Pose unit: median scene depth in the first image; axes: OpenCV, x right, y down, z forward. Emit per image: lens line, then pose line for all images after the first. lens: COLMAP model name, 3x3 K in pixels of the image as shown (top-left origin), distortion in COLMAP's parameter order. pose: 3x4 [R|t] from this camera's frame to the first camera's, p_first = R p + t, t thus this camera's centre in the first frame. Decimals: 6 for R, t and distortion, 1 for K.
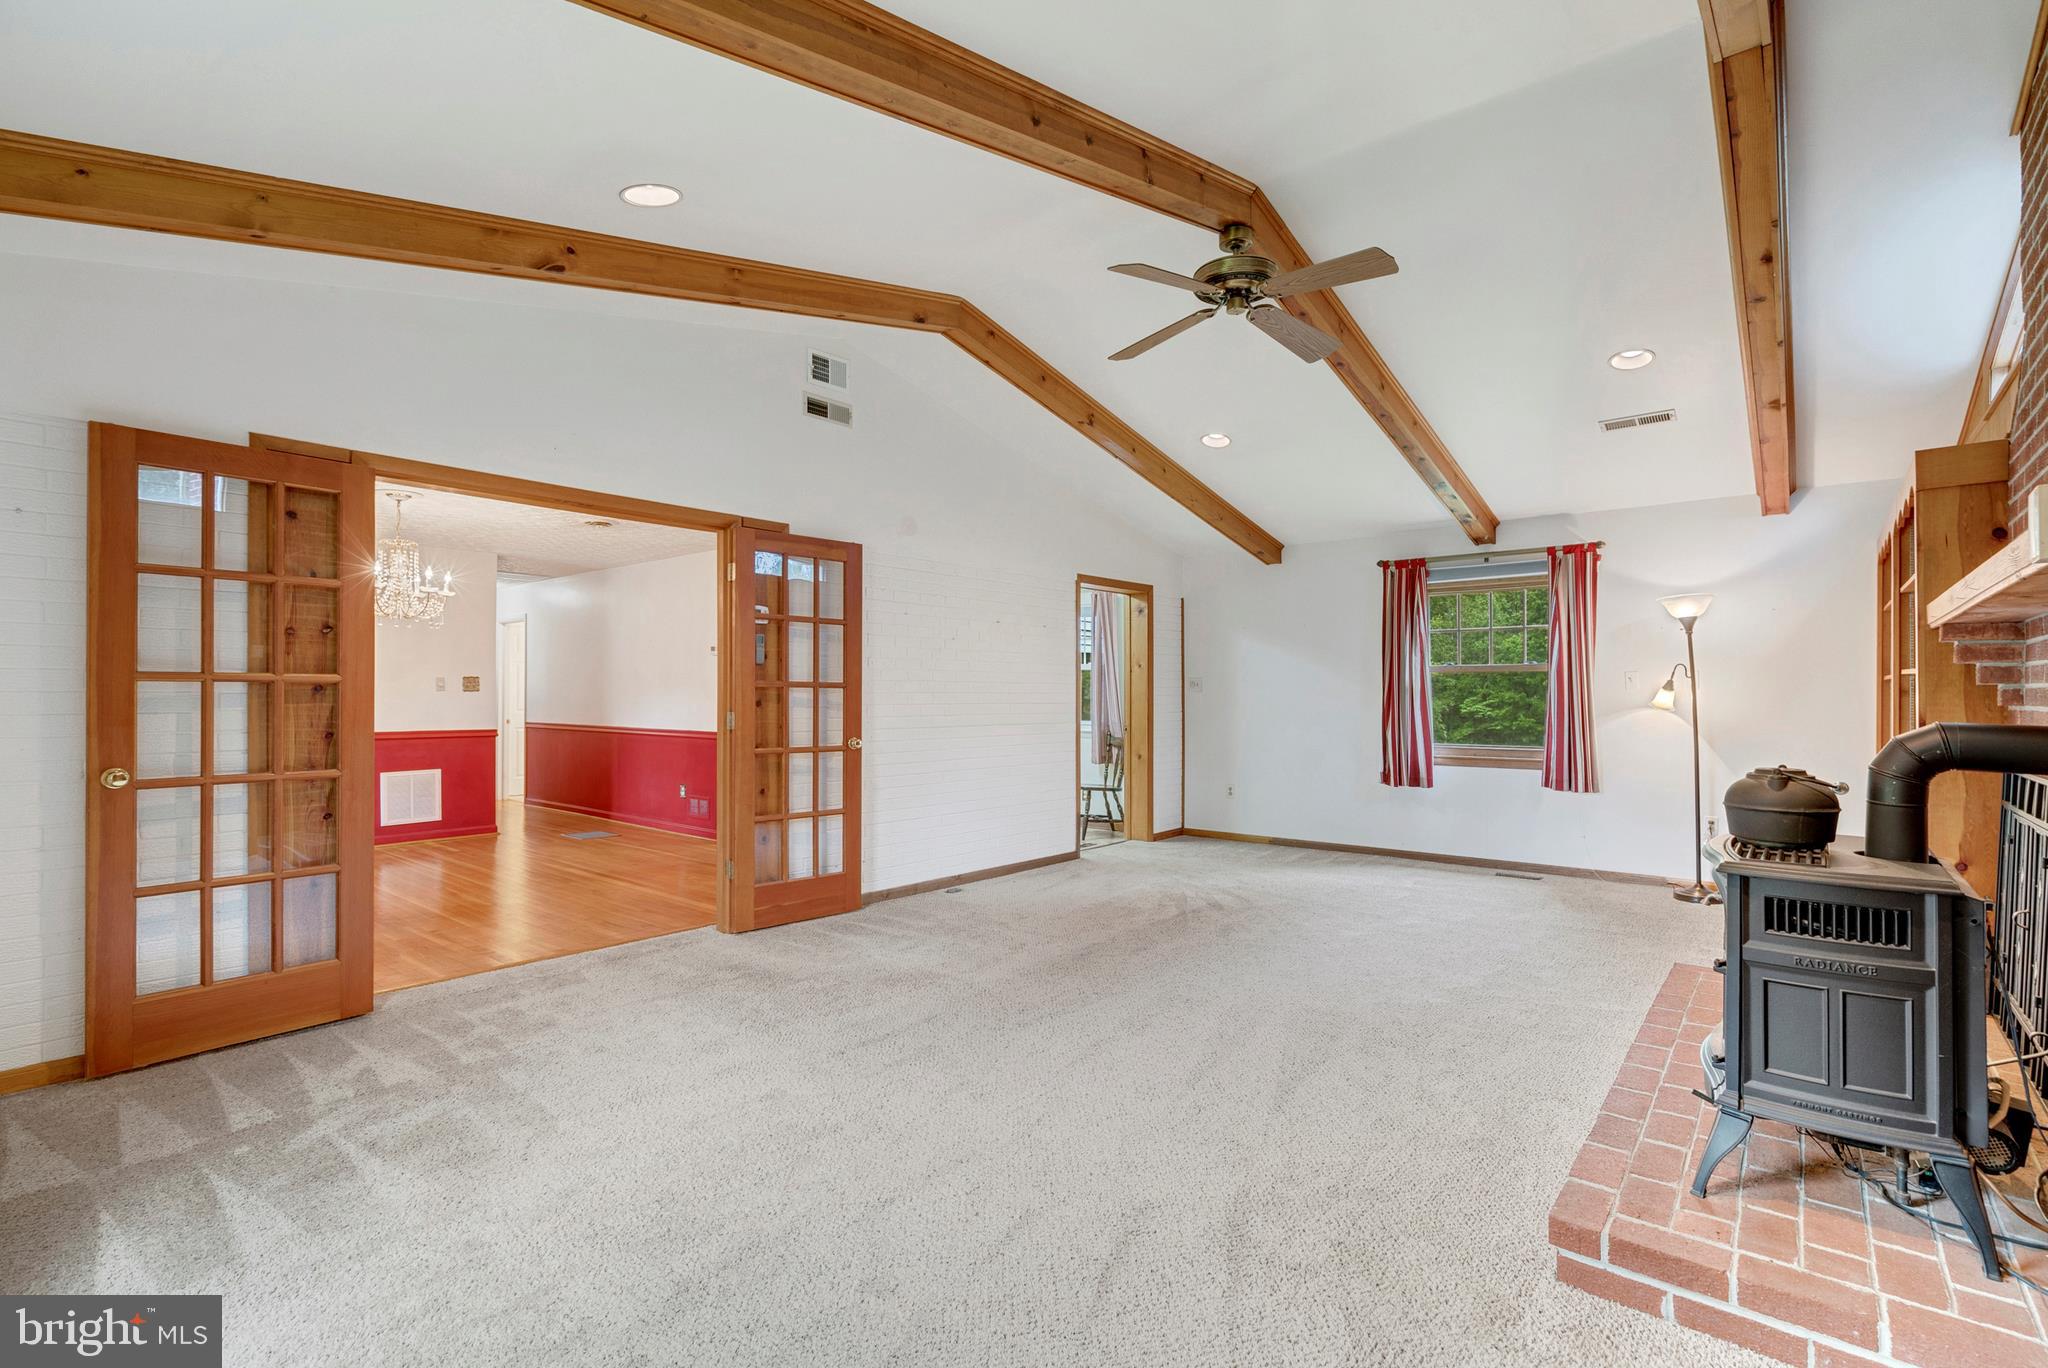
lens RADIAL K [[931.0, 0, 1034.1], [0, 931.0, 683.4], [0, 0, 1]] dist [-0.003724, 0.000508]
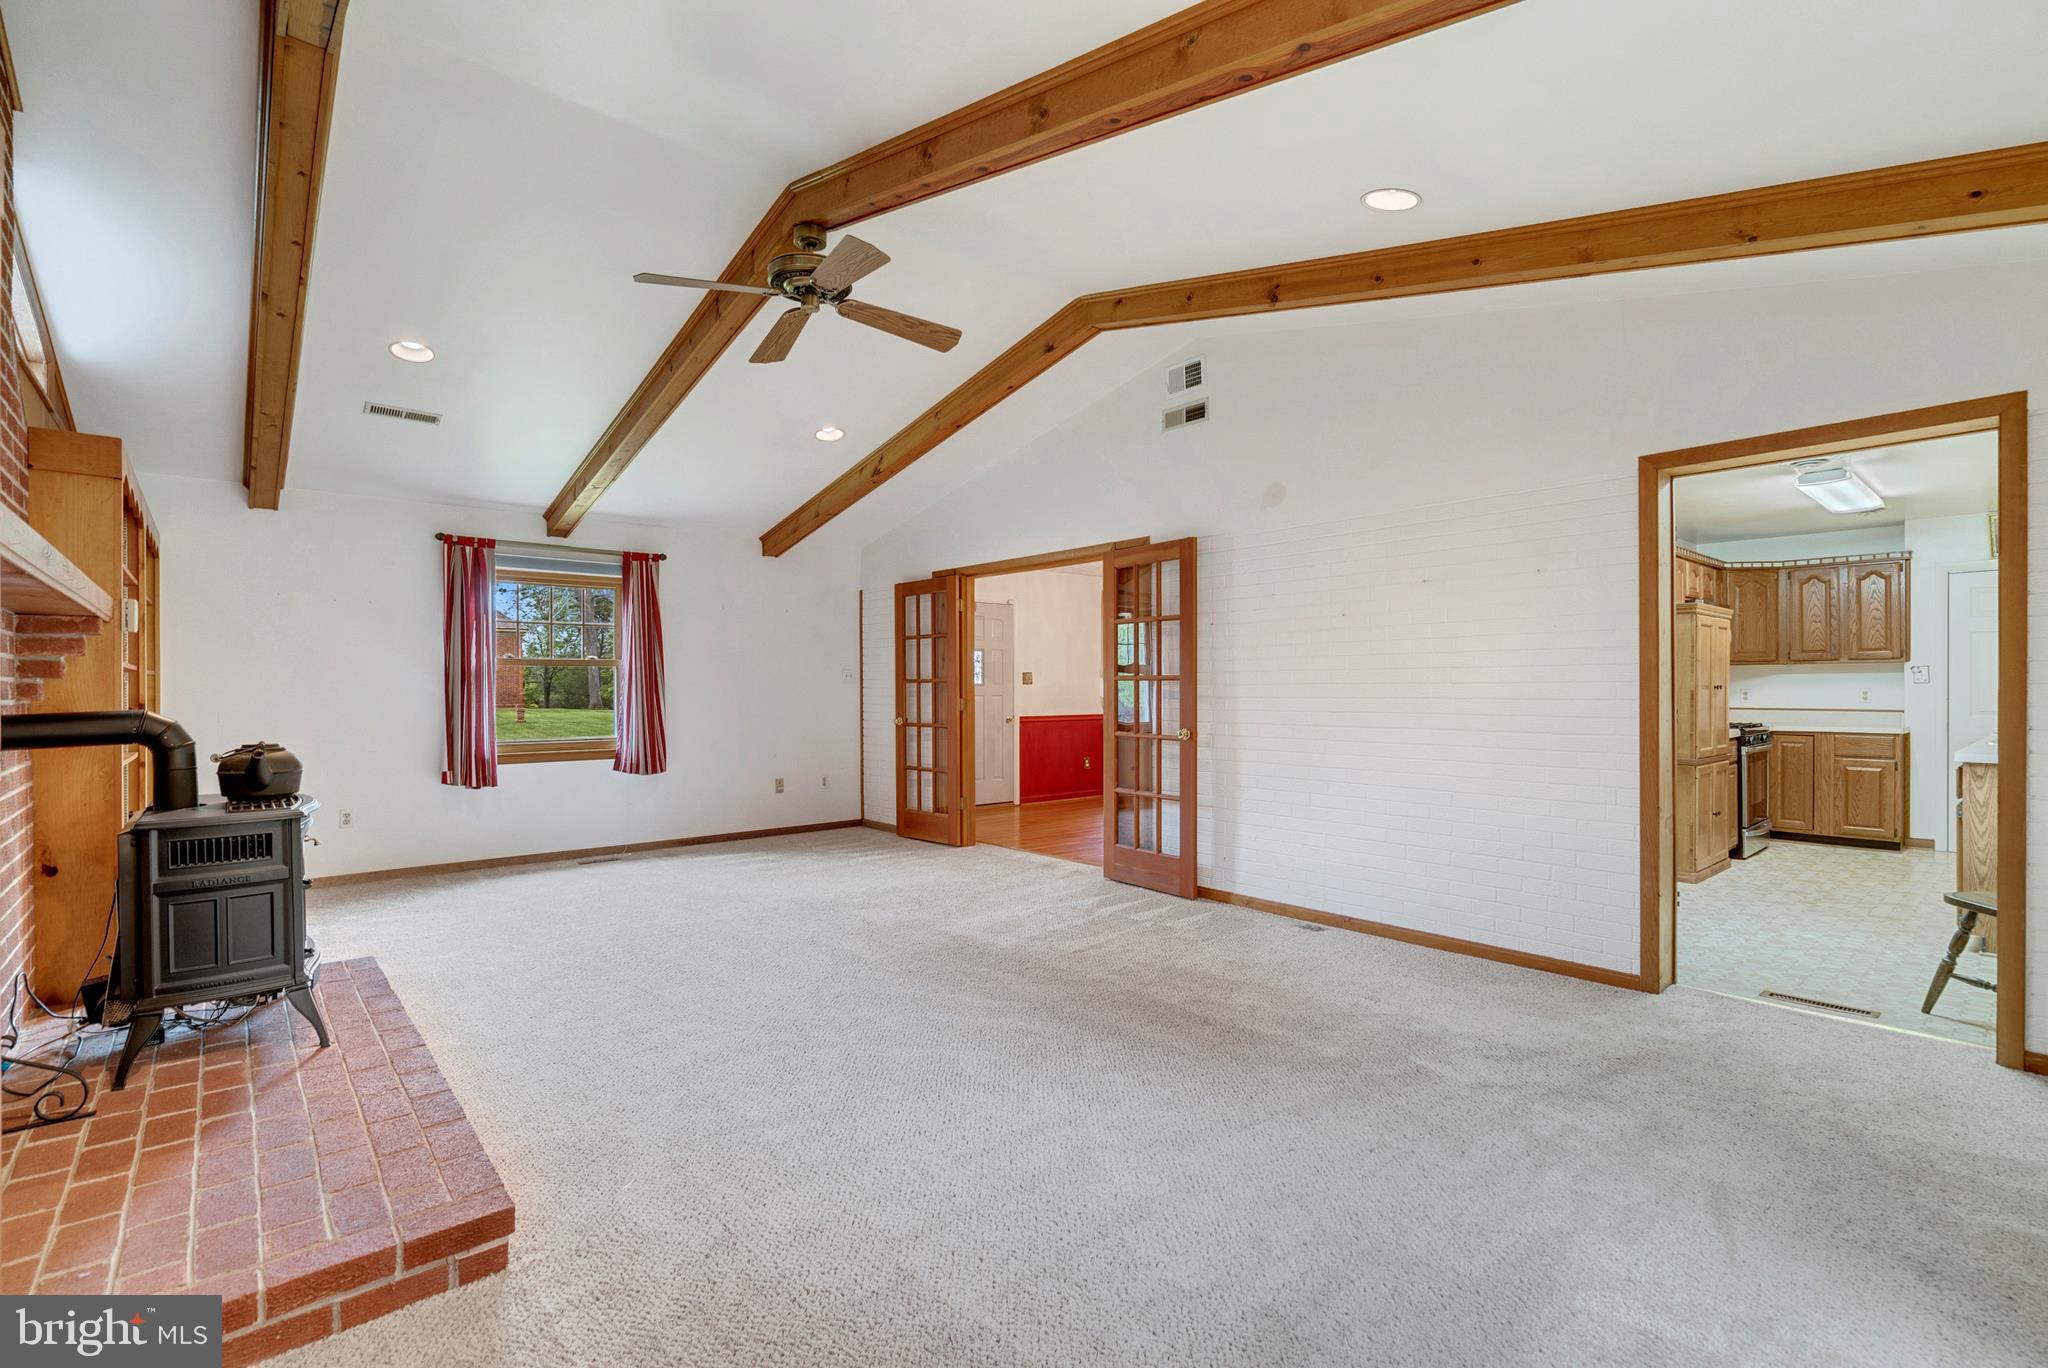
lens RADIAL K [[931.0, 0, 1034.1], [0, 931.0, 683.4], [0, 0, 1]] dist [-0.003724, 0.000508]
pose [[-0.161913, -0.003255, -0.986800, 0.929957], [0.018321, 0.999812, -0.006304, 0.012972], [0.986635, -0.019100, -0.161823, 1.105108]]
